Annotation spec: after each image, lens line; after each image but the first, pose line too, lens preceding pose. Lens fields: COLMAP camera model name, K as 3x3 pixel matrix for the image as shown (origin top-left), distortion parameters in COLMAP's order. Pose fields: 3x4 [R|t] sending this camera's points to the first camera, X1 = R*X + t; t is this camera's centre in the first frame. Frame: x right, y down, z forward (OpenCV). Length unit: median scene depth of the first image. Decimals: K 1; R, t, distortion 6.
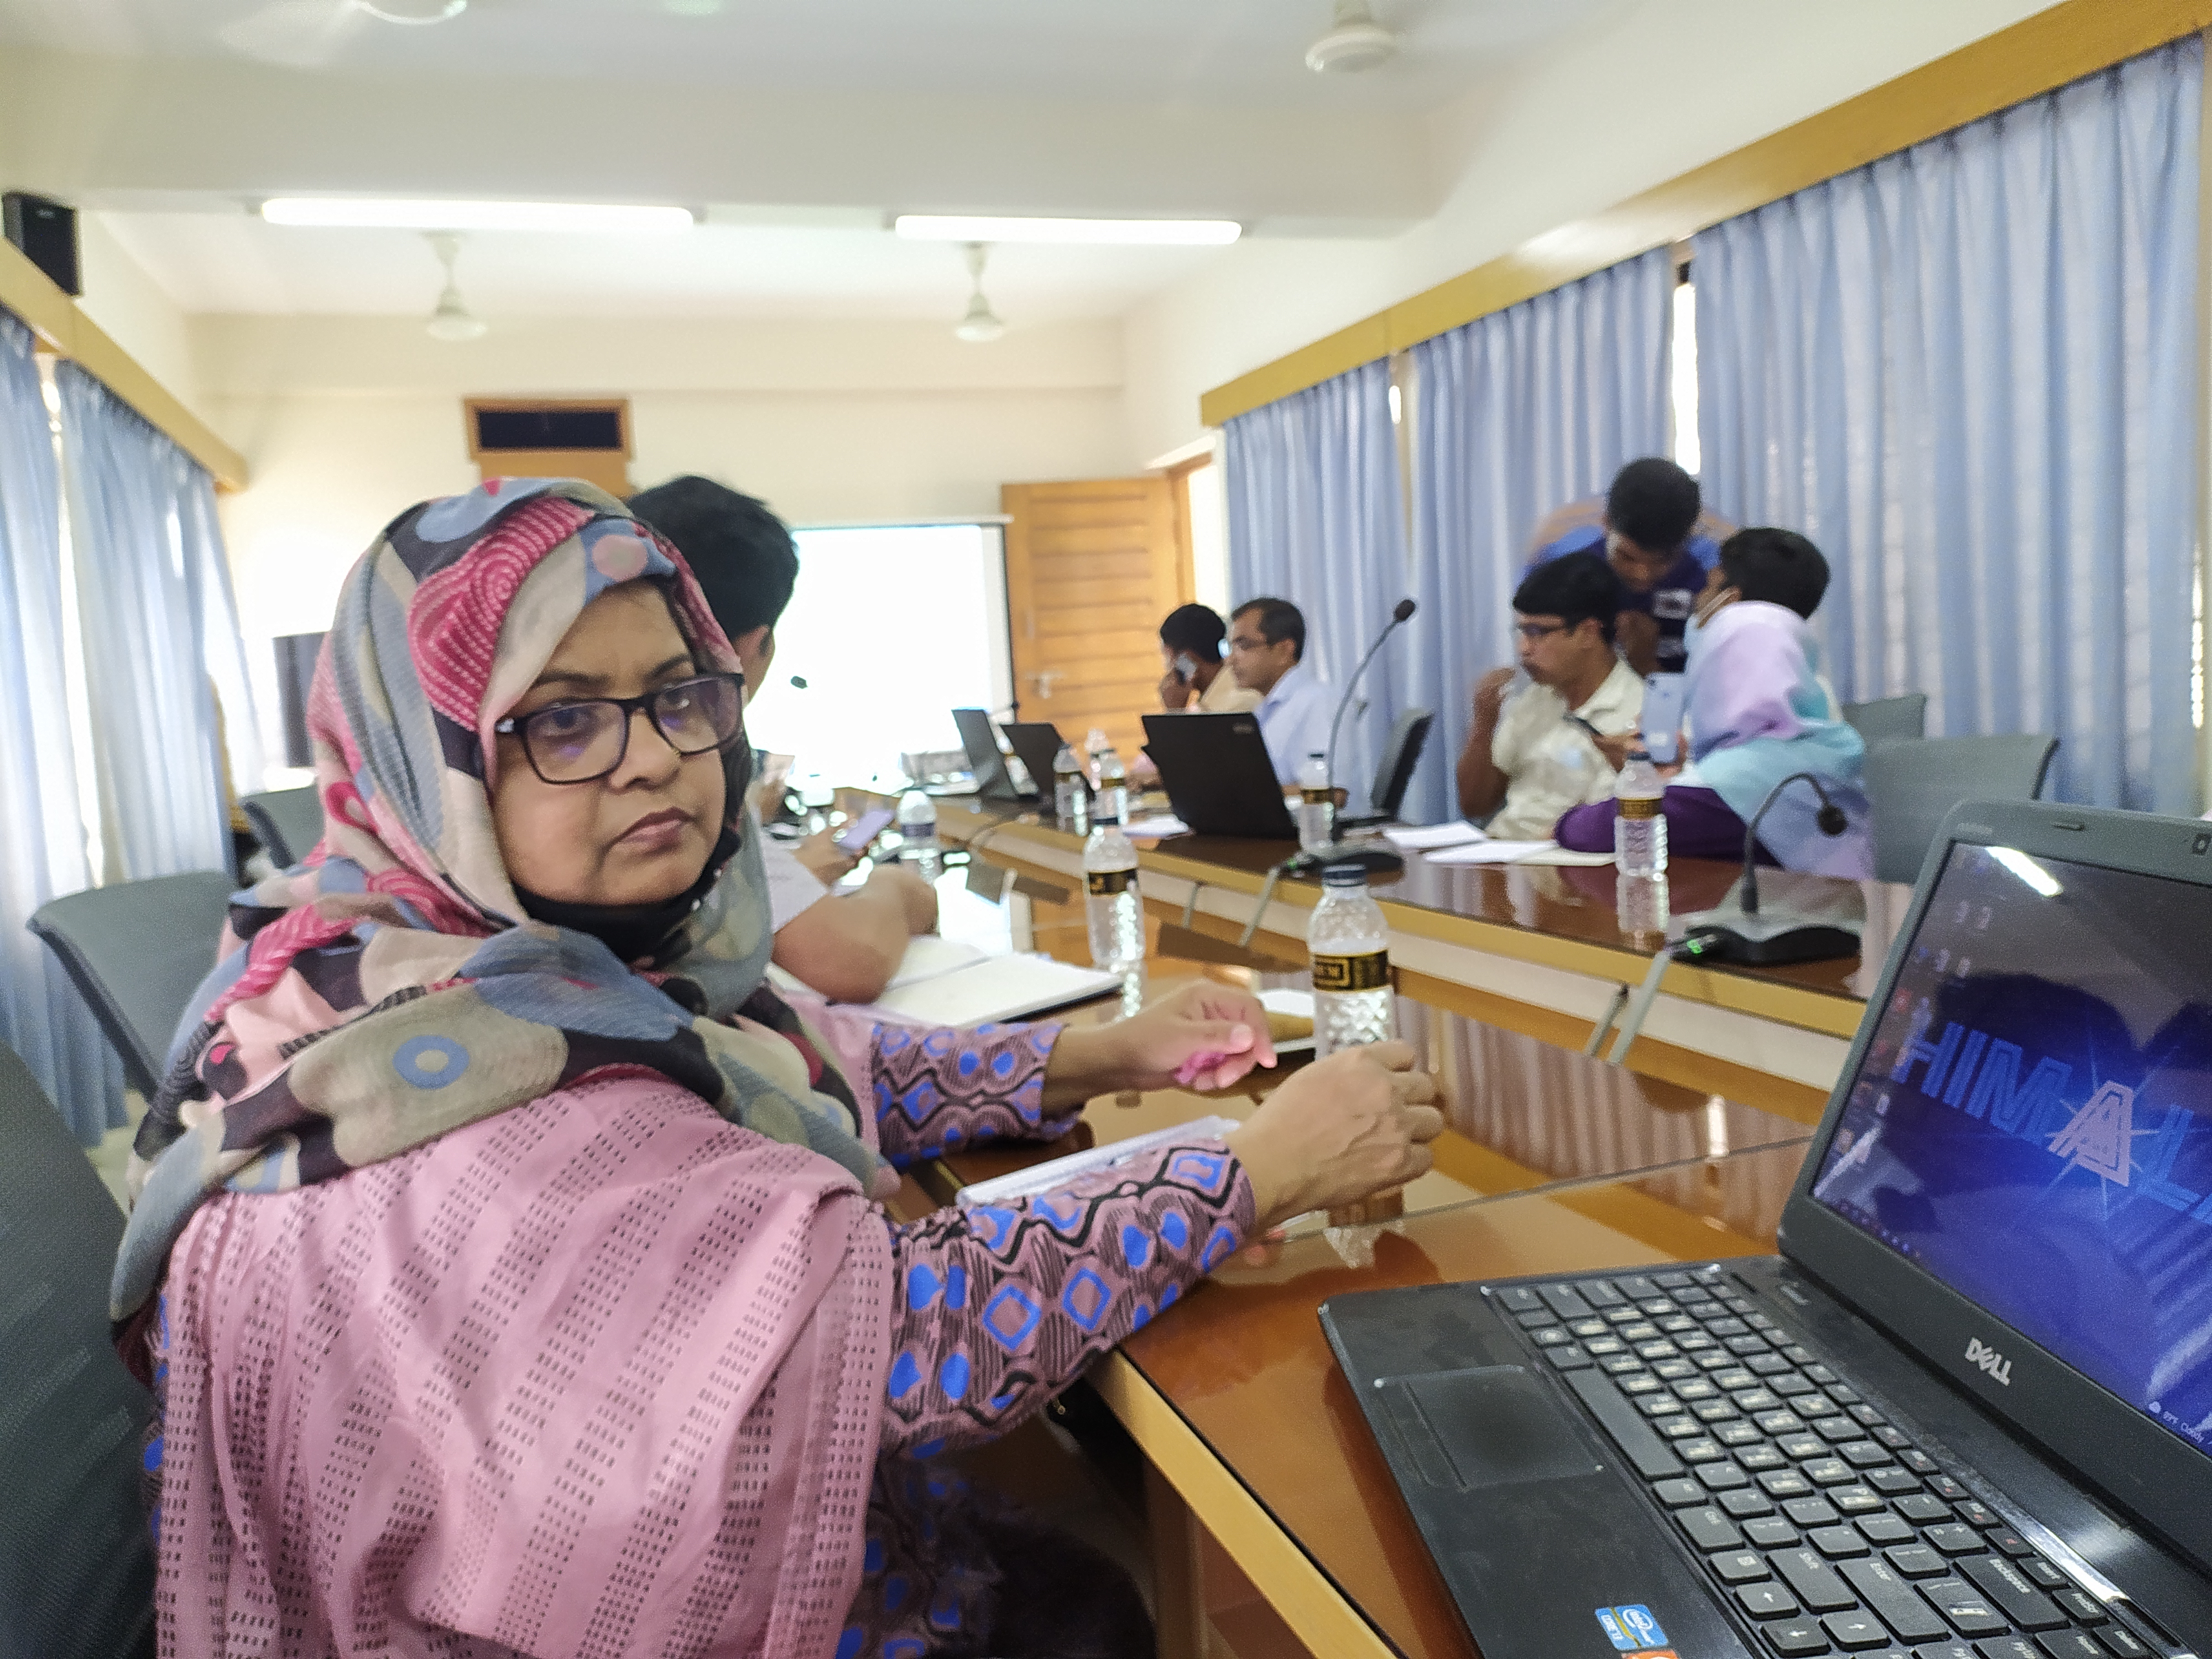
lens RADIAL K [[1613.4, 0, 1338.4], [0, 1613.4, 826.1], [0, 0, 1]] dist [0.105956, -0.210506]
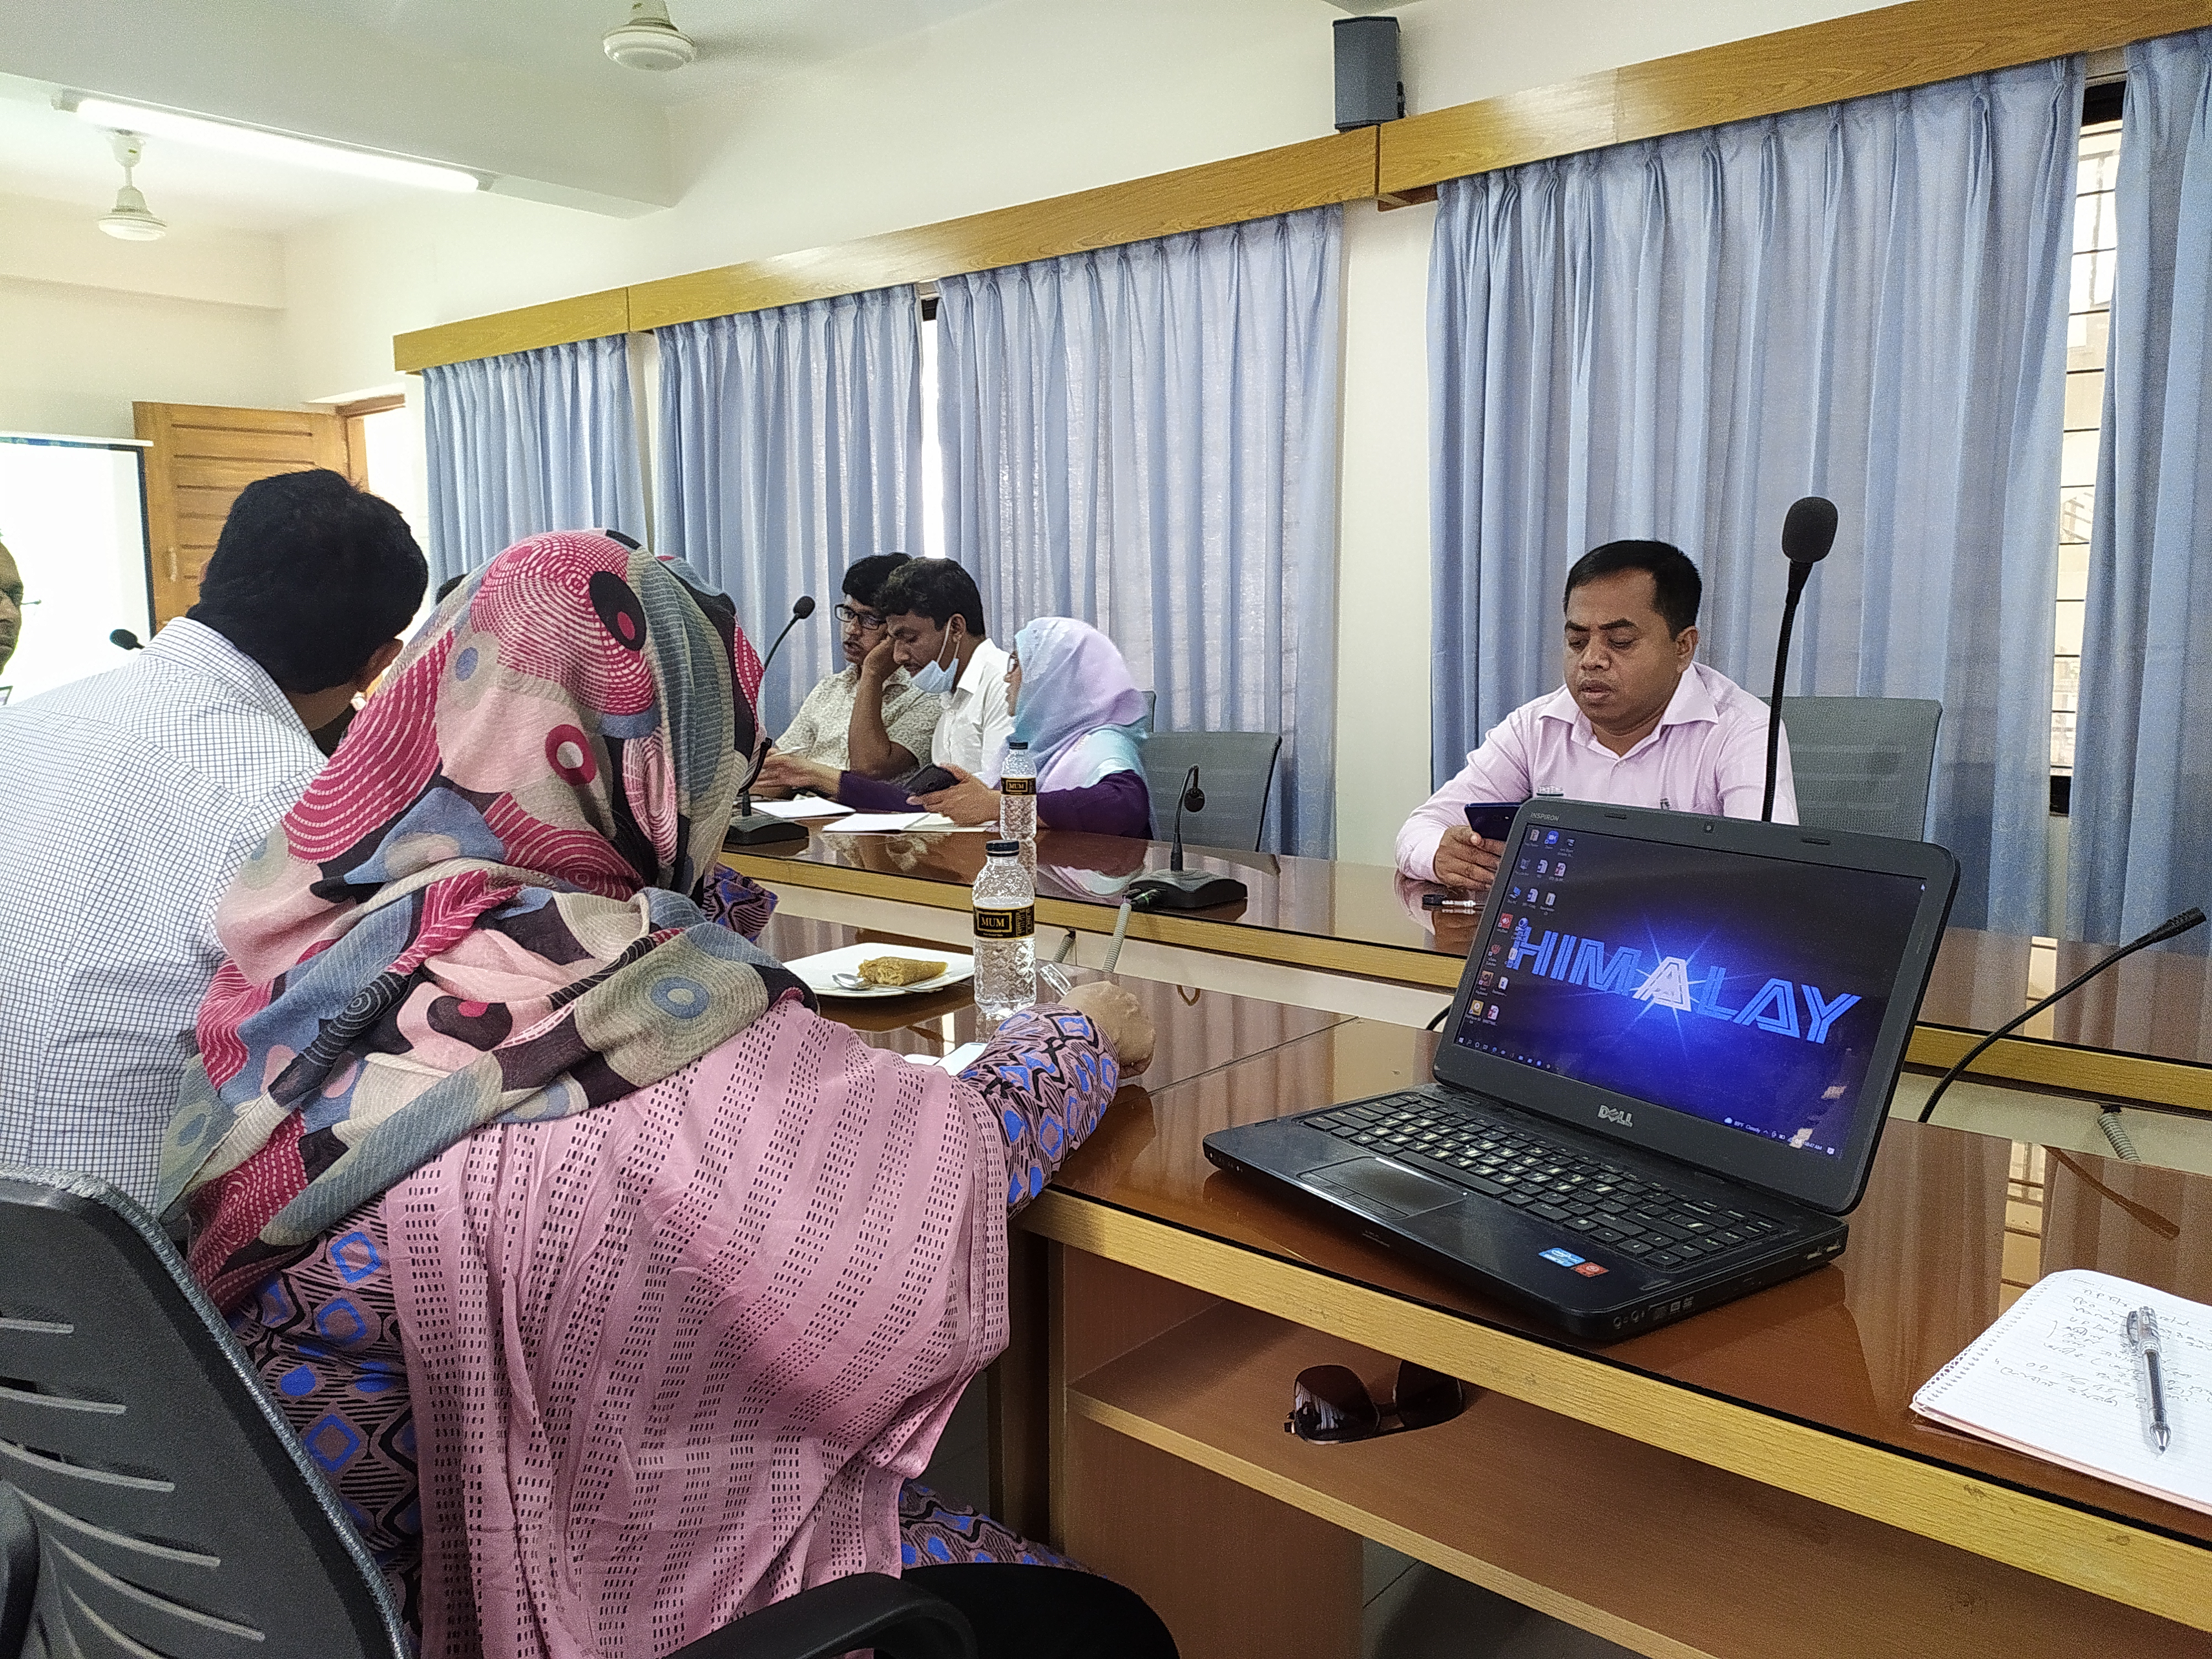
lens RADIAL K [[1648.1, 0, 1106.0], [0, 1648.1, 829.5], [0, 0, 1]] dist [0.103910, -0.101217]
pose [[0.871587, -0.002819, 0.490233, -0.270846], [-0.009888, 0.999679, 0.023329, -0.006797], [-0.490141, -0.025181, 0.871279, -0.086831]]
